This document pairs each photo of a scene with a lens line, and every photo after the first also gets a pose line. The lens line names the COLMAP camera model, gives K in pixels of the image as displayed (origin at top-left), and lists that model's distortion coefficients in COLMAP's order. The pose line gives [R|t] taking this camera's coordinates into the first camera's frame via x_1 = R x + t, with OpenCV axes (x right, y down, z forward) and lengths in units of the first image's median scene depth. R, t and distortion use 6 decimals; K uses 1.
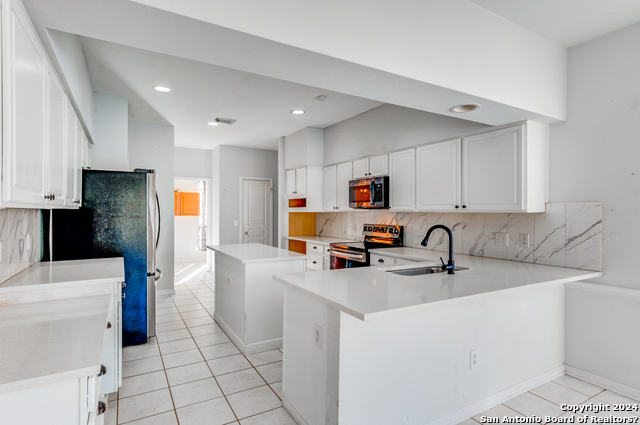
lens RADIAL K [[330.8, 0, 320.0], [0, 330.8, 212.5], [0, 0, 1]] dist [0.000090, -0.000020]
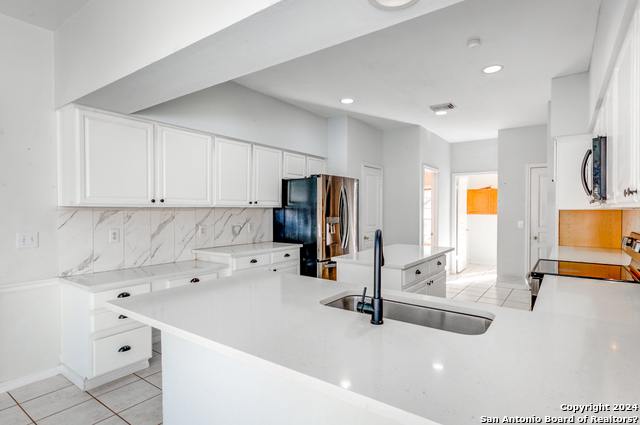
lens RADIAL K [[341.6, 0, 320.0], [0, 341.6, 212.5], [0, 0, 1]] dist [0.000187, 0.000000]
pose [[0.424785, 0.004569, -0.905283, 0.502714], [-0.001251, 0.999989, 0.004460, 0.002695], [0.905293, -0.000762, 0.424787, 0.385047]]
